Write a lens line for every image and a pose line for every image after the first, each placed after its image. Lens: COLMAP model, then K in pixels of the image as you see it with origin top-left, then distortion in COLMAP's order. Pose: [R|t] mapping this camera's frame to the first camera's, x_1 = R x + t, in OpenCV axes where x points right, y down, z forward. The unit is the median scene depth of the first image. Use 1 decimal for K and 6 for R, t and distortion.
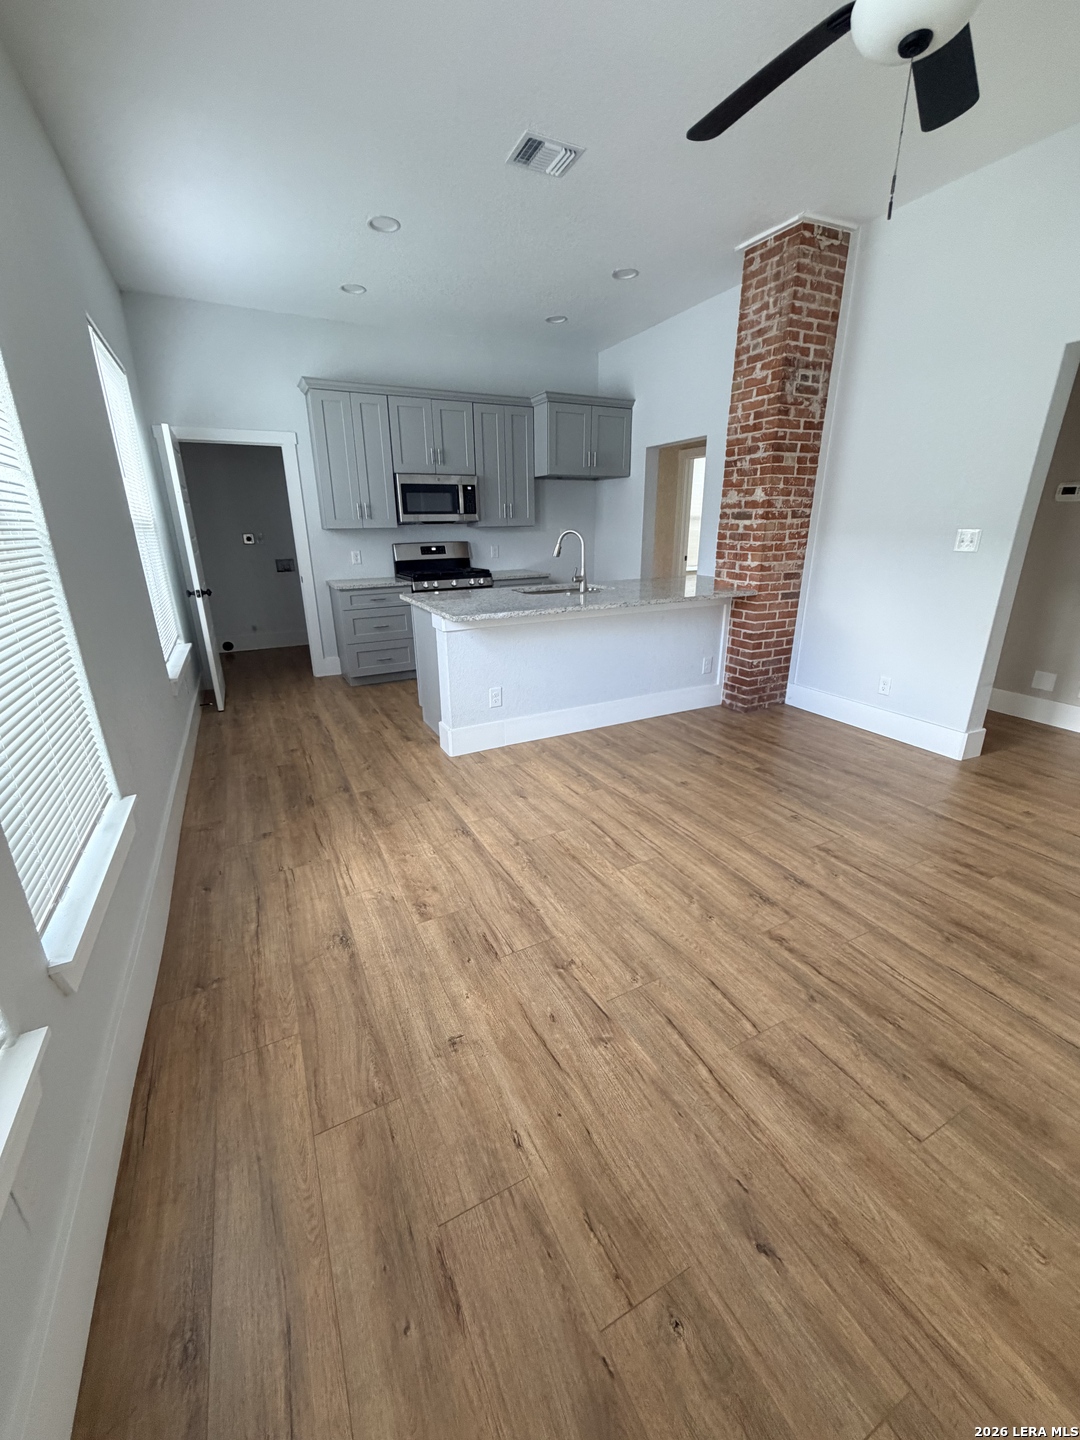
lens RADIAL K [[573.2, 0, 540.5], [0, 573.2, 715.9], [0, 0, 1]] dist [-0.000876, 0.000015]
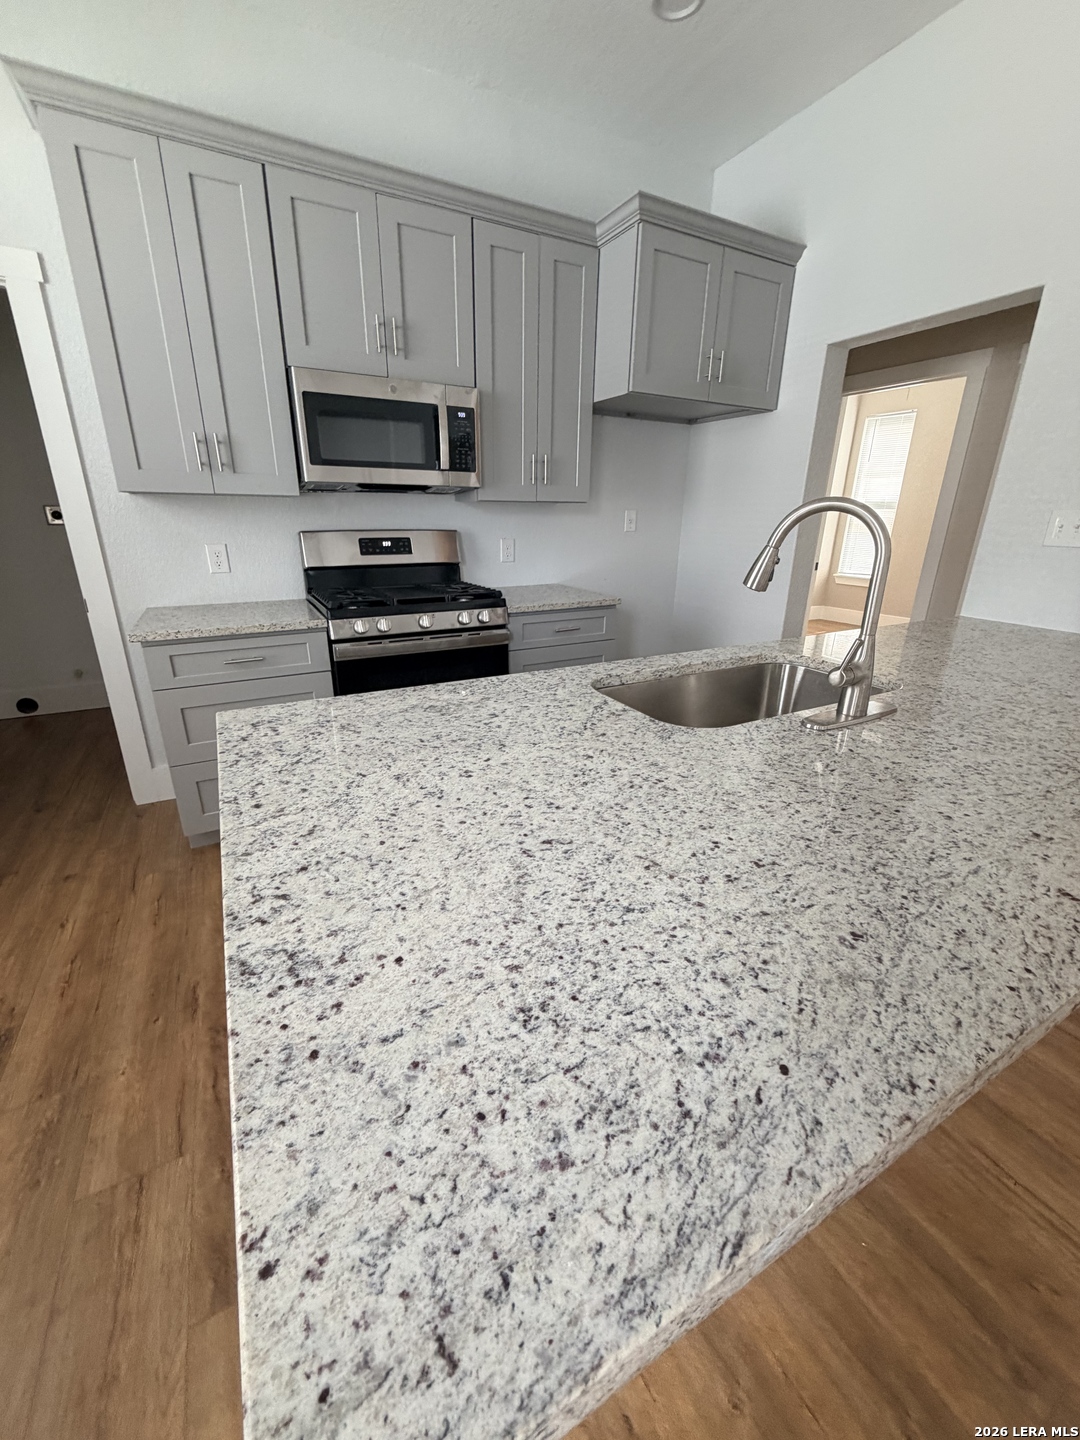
lens RADIAL K [[573.2, 0, 540.5], [0, 573.2, 715.9], [0, 0, 1]] dist [-0.000876, 0.000015]
pose [[0.999470, 0.015997, 0.028354, -0.100231], [-0.016438, 0.999746, 0.015406, -0.232689], [-0.028100, -0.015864, 0.999479, 0.762914]]
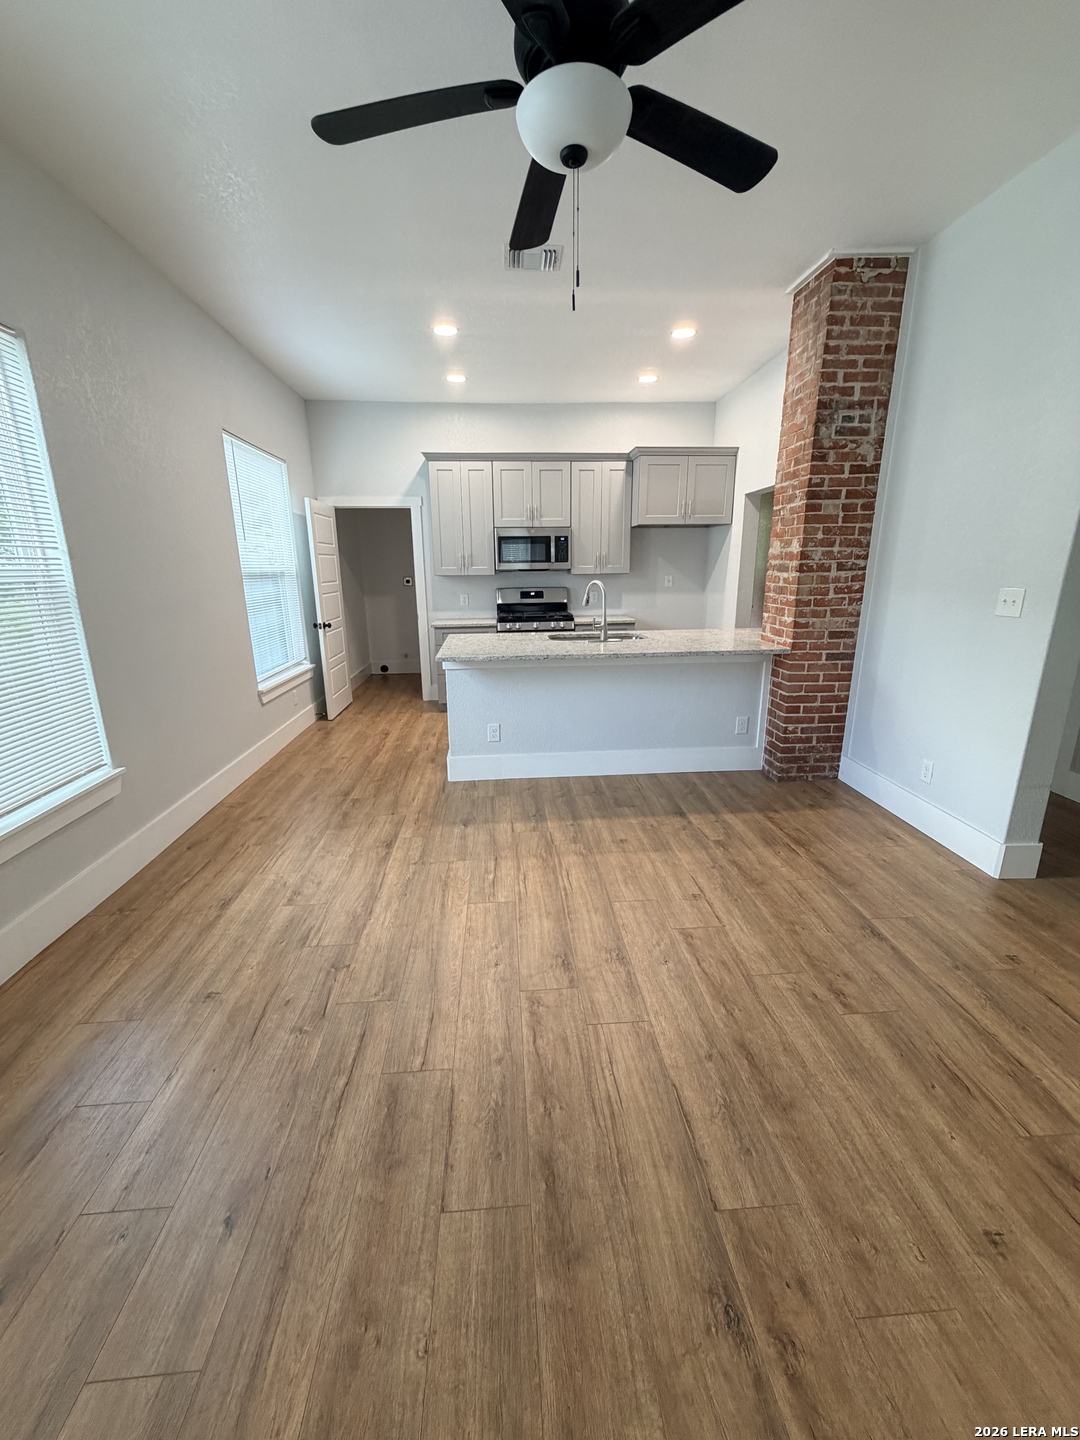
lens RADIAL K [[573.2, 0, 540.5], [0, 573.2, 715.9], [0, 0, 1]] dist [-0.000876, 0.000015]
pose [[0.922073, 0.100531, -0.373732, 0.390443], [-0.123681, 0.991578, -0.038418, -0.032159], [0.366722, 0.081647, 0.926741, 0.025493]]
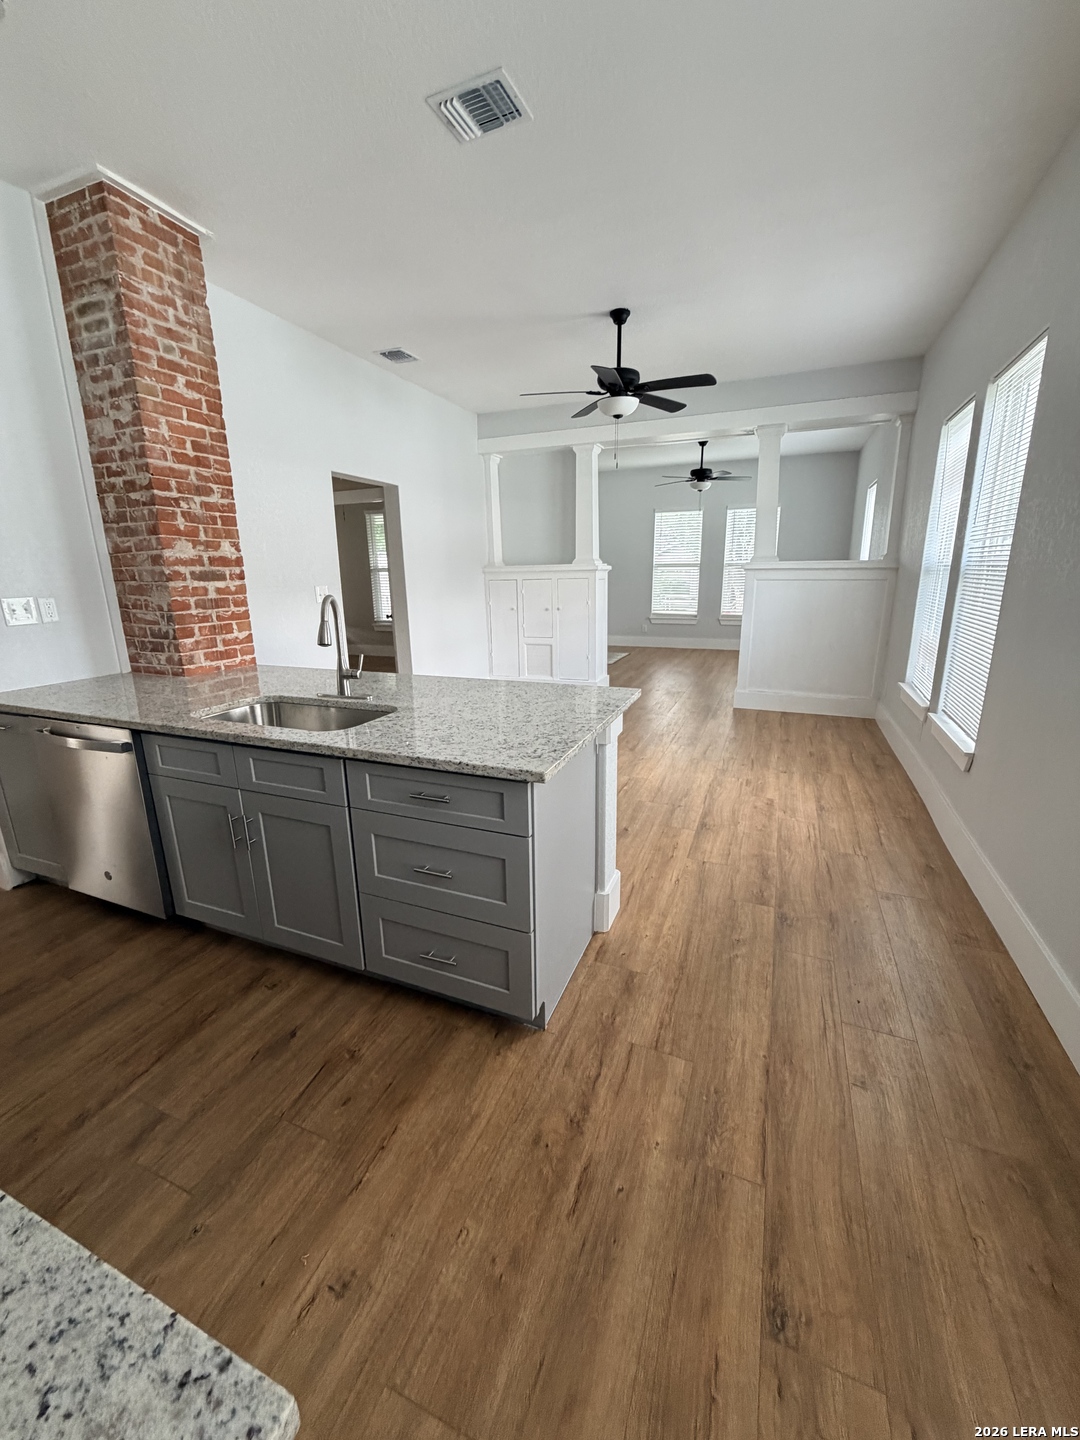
lens RADIAL K [[573.2, 0, 540.5], [0, 573.2, 715.9], [0, 0, 1]] dist [-0.000876, 0.000015]
pose [[-0.650196, -0.167662, 0.741036, -0.544446], [0.264099, 0.864650, 0.427354, -0.428118], [-0.712388, 0.473571, -0.517913, 1.257908]]
